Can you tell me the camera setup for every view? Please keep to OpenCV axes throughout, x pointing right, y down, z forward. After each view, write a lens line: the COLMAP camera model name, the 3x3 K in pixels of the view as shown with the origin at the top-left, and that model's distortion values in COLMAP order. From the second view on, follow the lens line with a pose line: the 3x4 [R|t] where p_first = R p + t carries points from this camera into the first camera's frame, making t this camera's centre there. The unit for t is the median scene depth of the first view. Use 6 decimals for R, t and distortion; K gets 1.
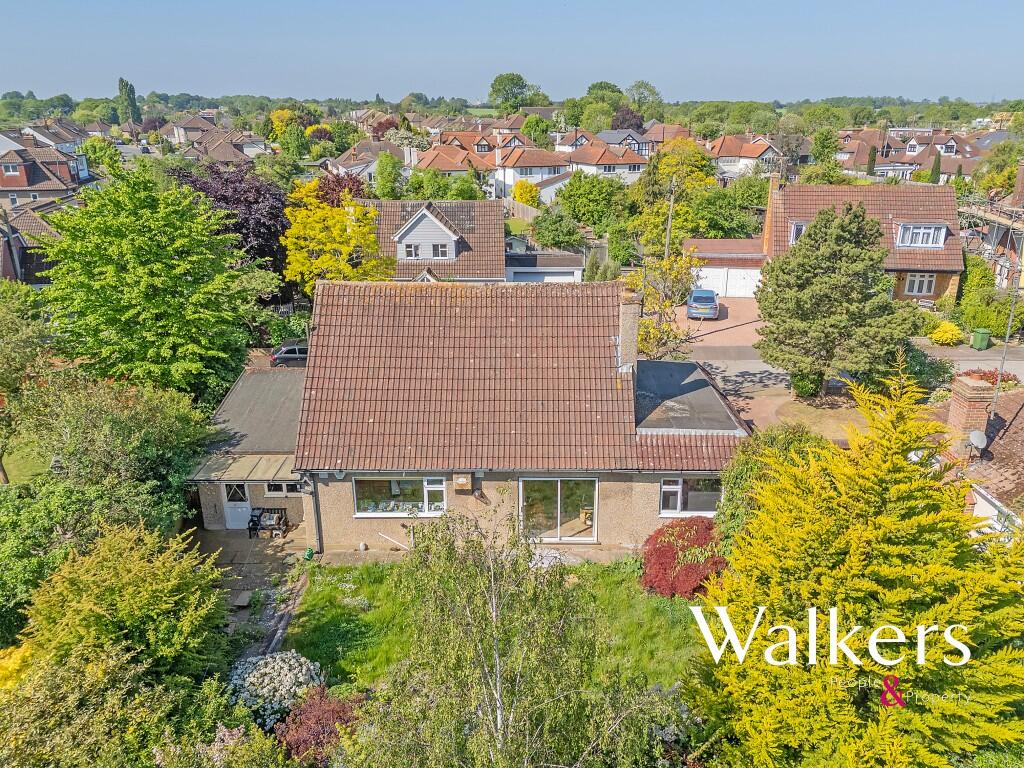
lens RADIAL K [[818.4, 0, 505.0], [0, 818.4, 385.3], [0, 0, 1]] dist [0.098284, -0.127998]
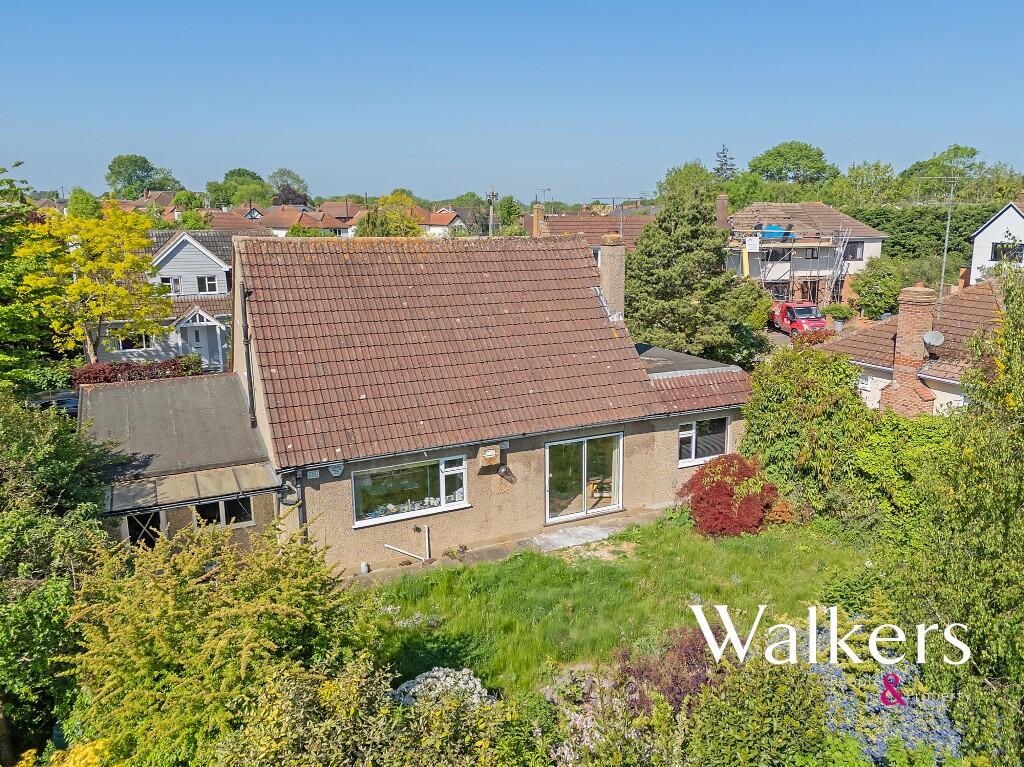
lens RADIAL K [[818.4, 0, 505.0], [0, 818.4, 384.8], [0, 0, 1]] dist [0.098284, -0.127998]
pose [[0.868828, -0.084208, 0.487901, -0.424661], [0.157676, 0.981183, -0.111436, 0.139639], [-0.469336, 0.173749, 0.865757, 0.269434]]
